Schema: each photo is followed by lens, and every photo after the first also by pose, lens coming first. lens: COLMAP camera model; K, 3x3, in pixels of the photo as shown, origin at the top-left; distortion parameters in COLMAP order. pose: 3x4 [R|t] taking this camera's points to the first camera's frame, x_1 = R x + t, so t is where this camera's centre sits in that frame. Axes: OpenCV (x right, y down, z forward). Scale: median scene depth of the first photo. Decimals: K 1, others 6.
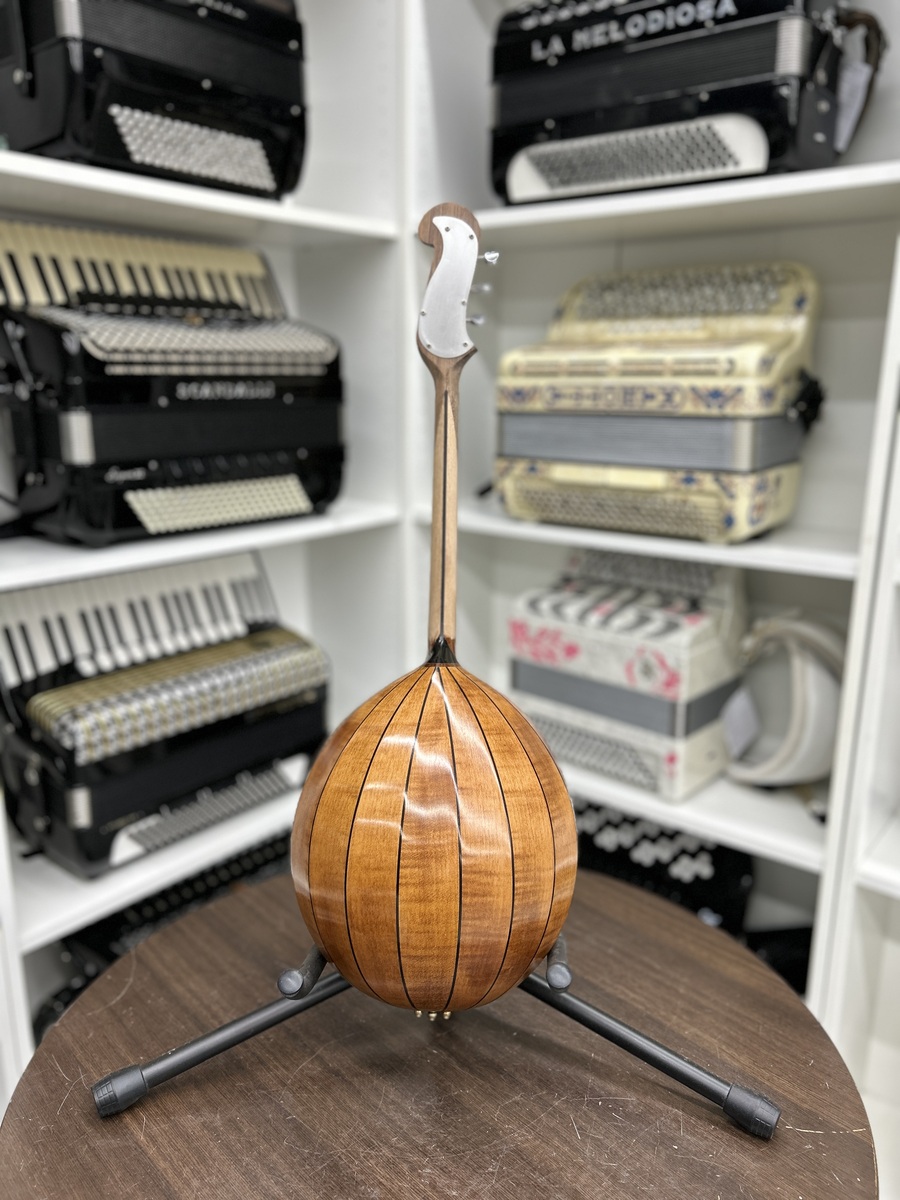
lens RADIAL K [[907.4, 0, 448.7], [0, 907.4, 601.3], [0, 0, 1]] dist [0.026358, -0.032346]
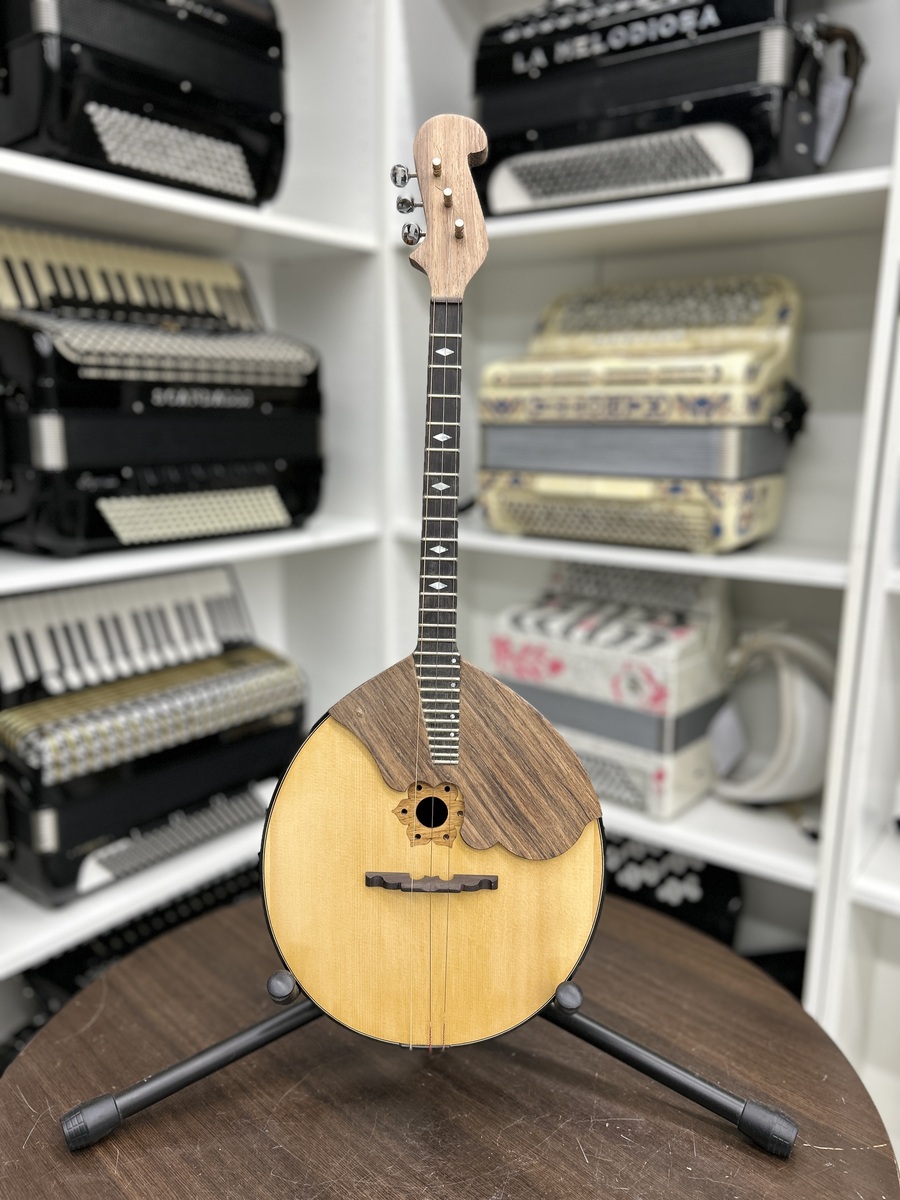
lens RADIAL K [[909.2, 0, 448.7], [0, 909.2, 604.8], [0, 0, 1]] dist [0.029434, -0.039394]
pose [[0.999426, -0.002663, 0.033764, -0.015550], [0.003909, 0.999311, -0.036901, 0.026767], [-0.033642, 0.037012, 0.998748, 0.024064]]
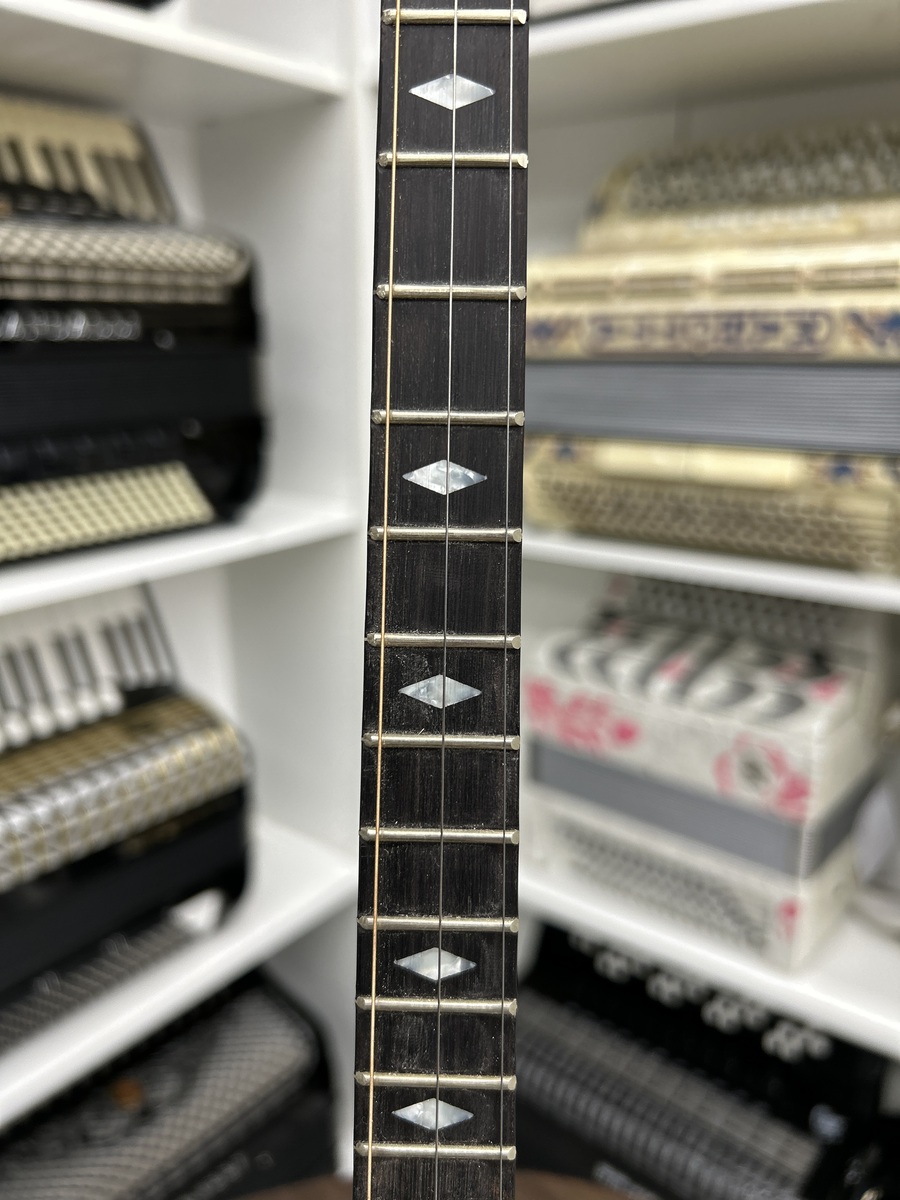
lens RADIAL K [[955.6, 0, 444.3], [0, 955.6, 600.1], [0, 0, 1]] dist [-0.021747, 0.003725]
pose [[0.999704, -0.014802, 0.019308, -0.005103], [0.014342, 0.999615, 0.023736, -0.066100], [-0.019651, -0.023452, 0.999532, 0.378754]]
